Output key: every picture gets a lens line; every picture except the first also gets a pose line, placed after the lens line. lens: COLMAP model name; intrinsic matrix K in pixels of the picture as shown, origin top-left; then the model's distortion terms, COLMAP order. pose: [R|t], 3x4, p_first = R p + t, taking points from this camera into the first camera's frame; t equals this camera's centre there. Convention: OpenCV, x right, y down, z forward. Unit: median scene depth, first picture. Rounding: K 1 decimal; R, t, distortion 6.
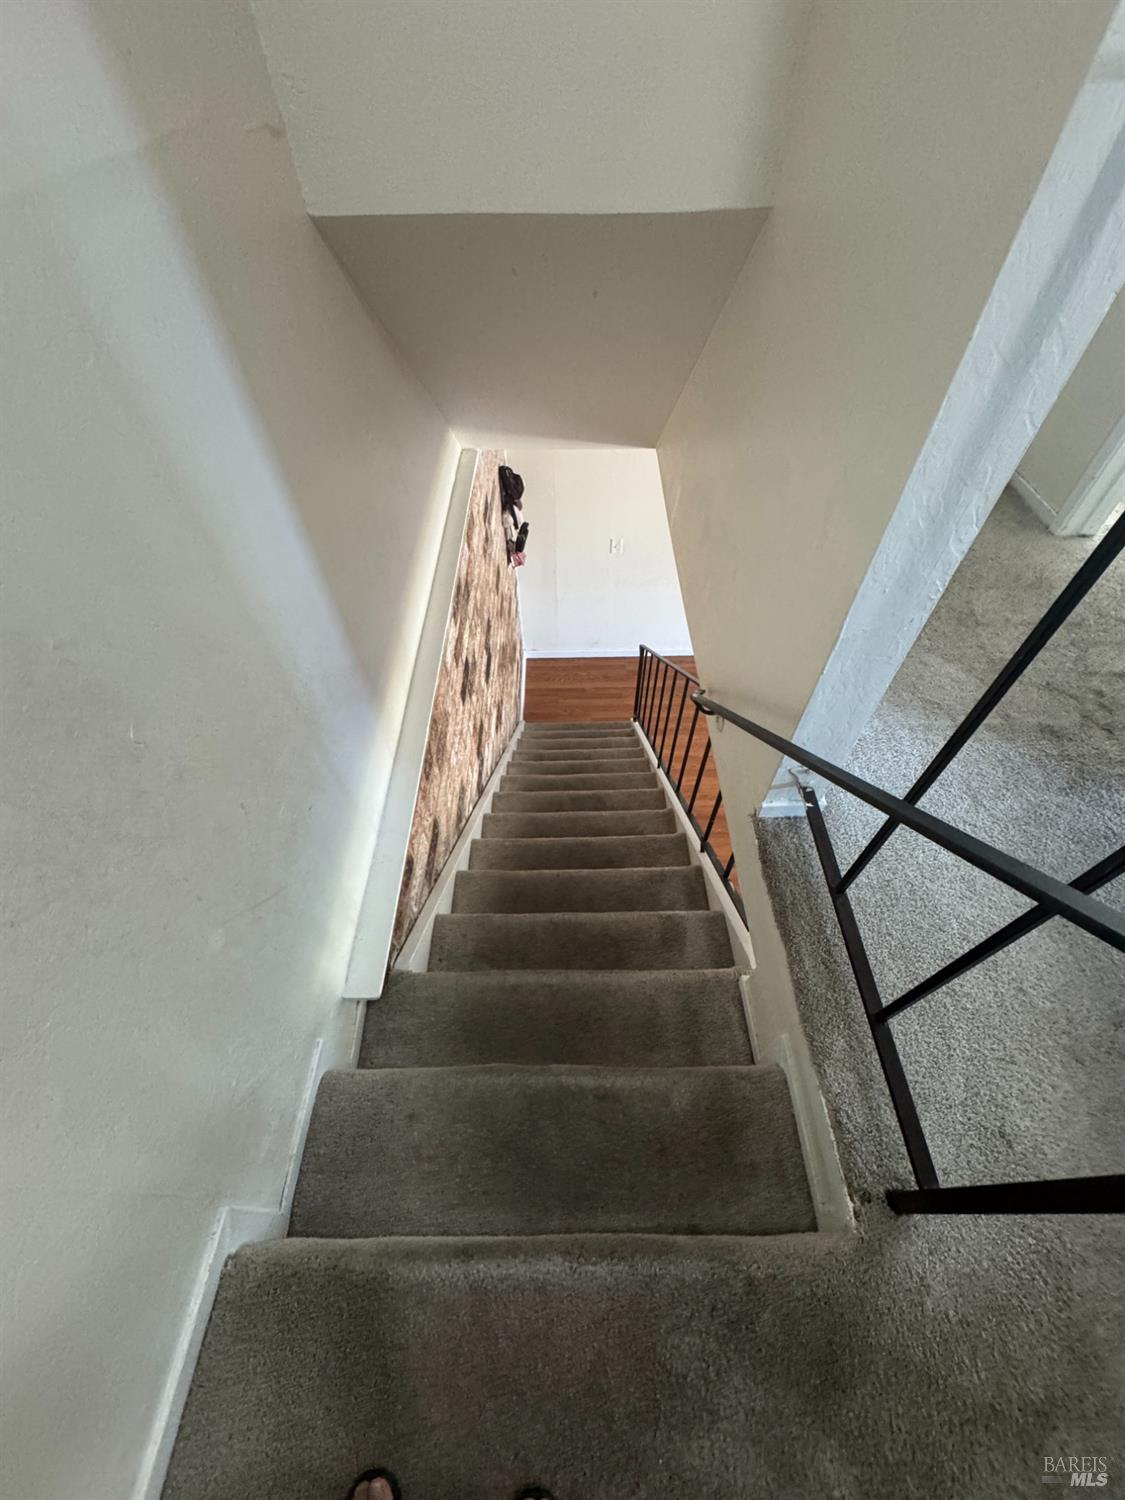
lens RADIAL K [[595.0, 0, 562.9], [0, 595.0, 745.9], [0, 0, 1]] dist [-0.003739, 0.000948]
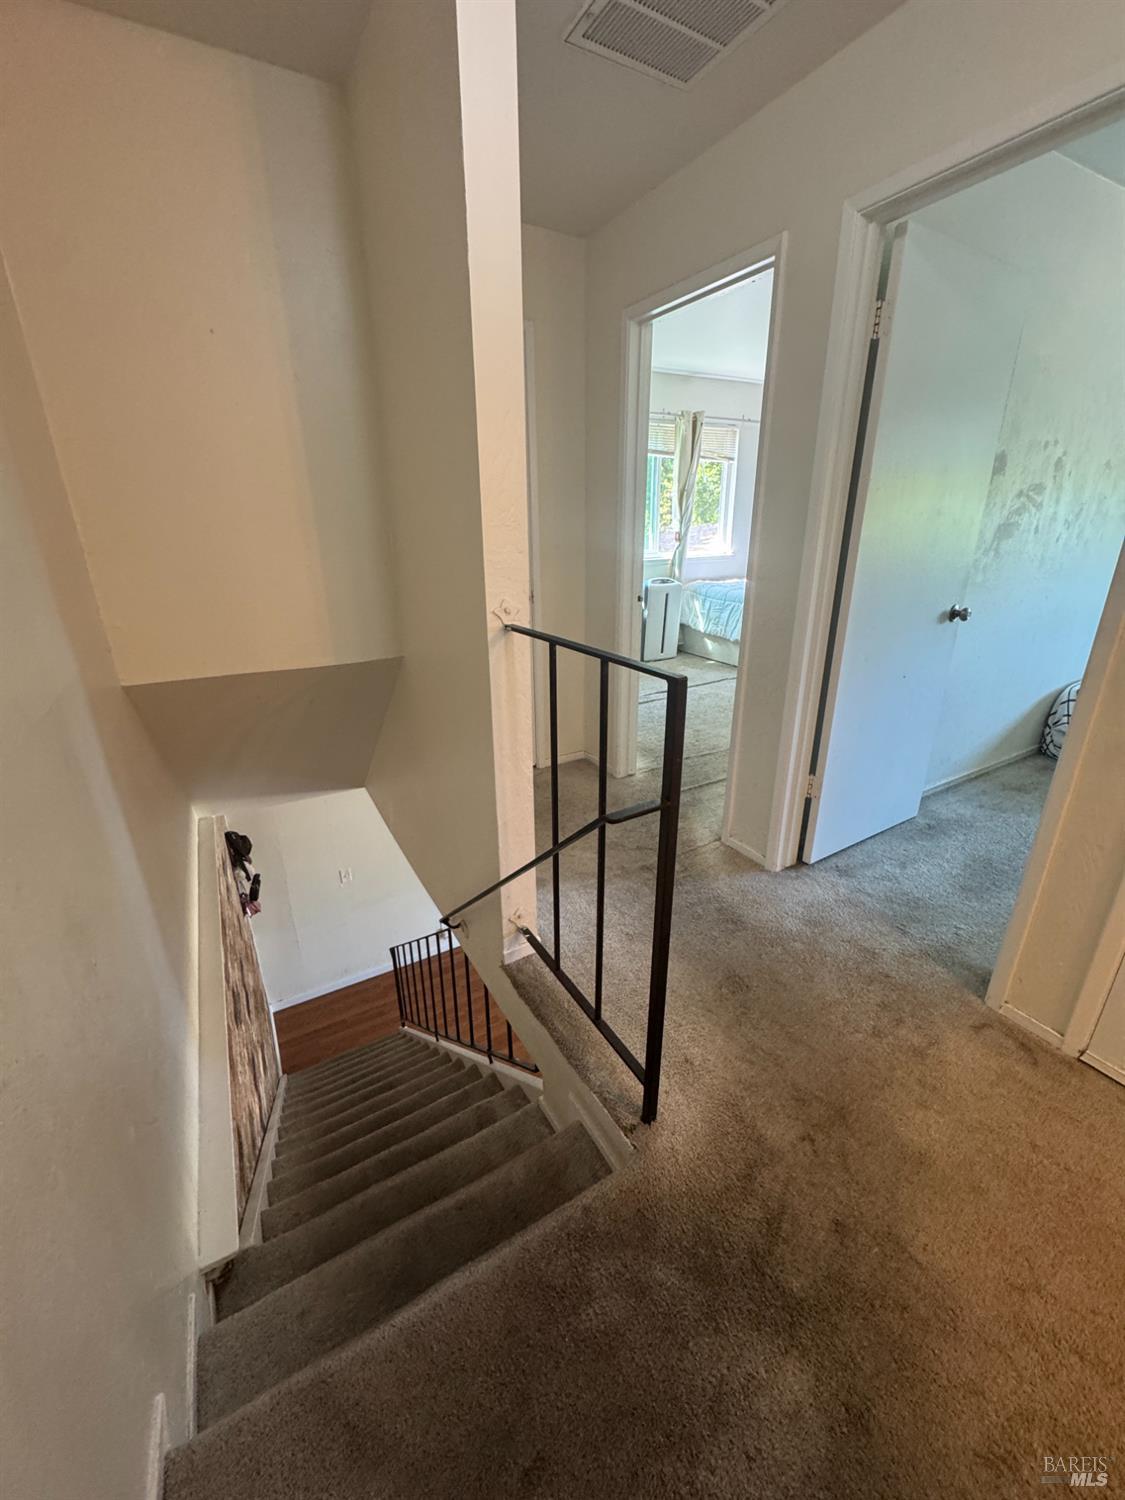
lens RADIAL K [[595.0, 0, 565.4], [0, 595.0, 746.1], [0, 0, 1]] dist [-0.003739, 0.000948]
pose [[0.865343, -0.163218, 0.473858, -0.064668], [0.386070, 0.819982, -0.422588, 0.147074], [-0.319581, 0.548626, 0.772579, -0.206127]]
